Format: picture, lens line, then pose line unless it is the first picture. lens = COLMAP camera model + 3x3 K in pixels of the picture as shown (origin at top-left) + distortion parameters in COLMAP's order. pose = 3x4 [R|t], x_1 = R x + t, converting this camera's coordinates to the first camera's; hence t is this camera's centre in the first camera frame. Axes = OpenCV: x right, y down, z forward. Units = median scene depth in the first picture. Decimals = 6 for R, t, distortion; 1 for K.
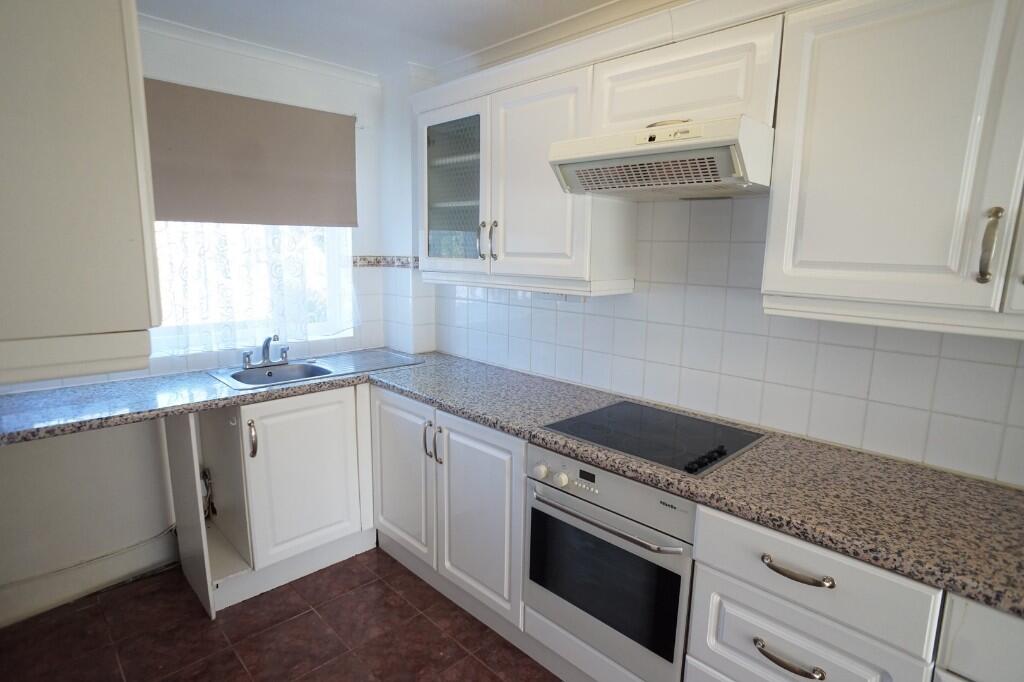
lens RADIAL K [[538.7, 0, 512.0], [0, 538.7, 341.0], [0, 0, 1]] dist [-0.067765, 0.040295]
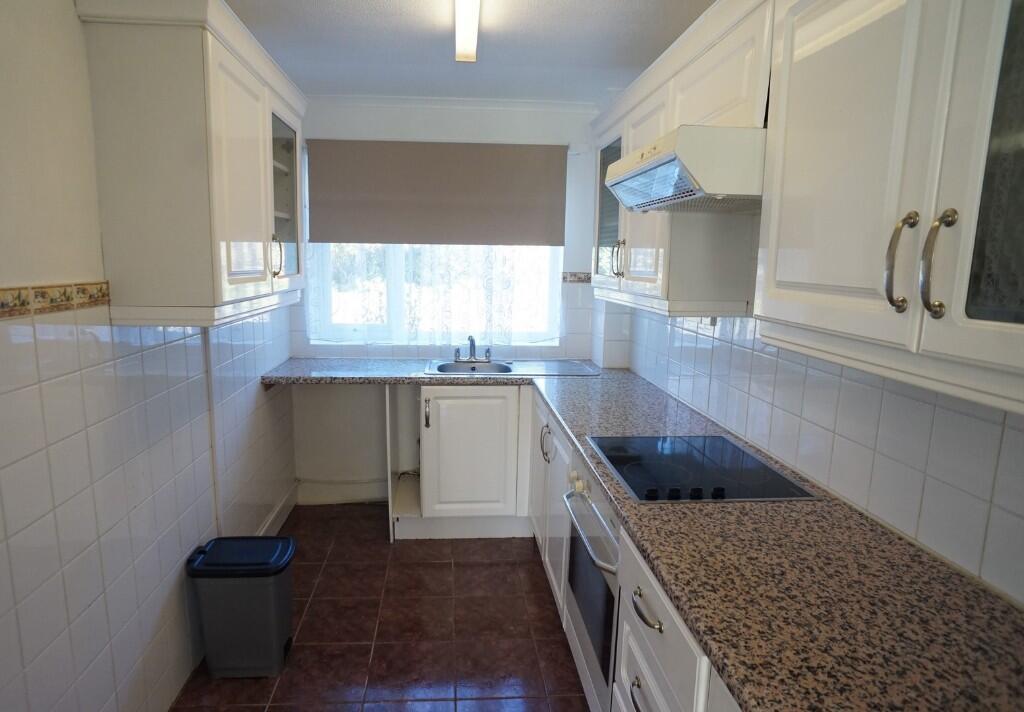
lens RADIAL K [[604.6, 0, 512.0], [0, 604.6, 356.0], [0, 0, 1]] dist [-0.073320, 0.050989]
pose [[0.762202, 0.095895, -0.640197, 0.588235], [-0.109032, 0.993856, 0.019058, -0.002465], [0.638091, 0.055276, 0.767974, 0.001818]]
